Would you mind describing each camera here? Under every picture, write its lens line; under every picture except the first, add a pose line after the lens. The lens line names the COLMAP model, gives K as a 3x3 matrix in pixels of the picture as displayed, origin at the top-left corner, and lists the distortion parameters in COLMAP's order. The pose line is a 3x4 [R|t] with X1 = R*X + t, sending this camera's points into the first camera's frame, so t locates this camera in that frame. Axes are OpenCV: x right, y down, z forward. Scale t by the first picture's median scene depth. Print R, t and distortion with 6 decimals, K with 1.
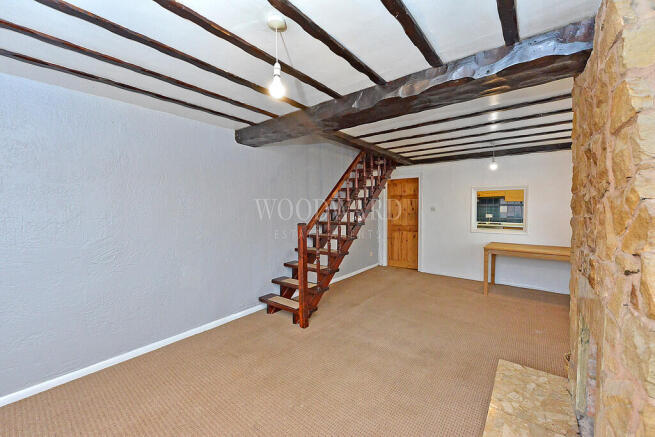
lens RADIAL K [[263.4, 0, 329.0], [0, 263.4, 212.5], [0, 0, 1]] dist [-0.001072, 0.000082]
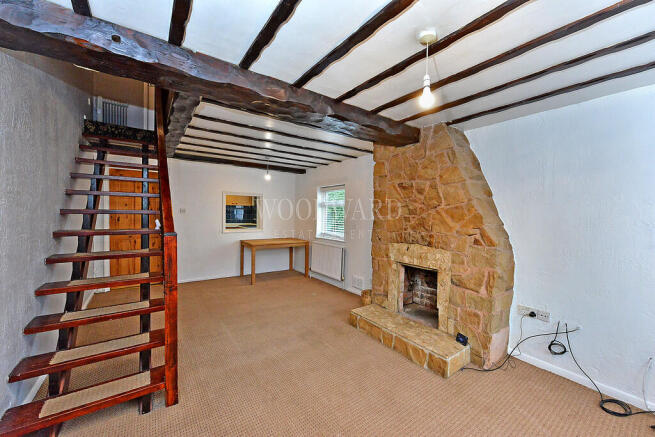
lens RADIAL K [[263.4, 0, 328.1], [0, 263.4, 220.1], [0, 0, 1]] dist [-0.001072, 0.000082]
pose [[0.260704, -0.024146, 0.965117, -0.493535], [-0.001143, 0.999679, 0.025319, -0.006859], [-0.965418, -0.007704, 0.260592, 0.415622]]
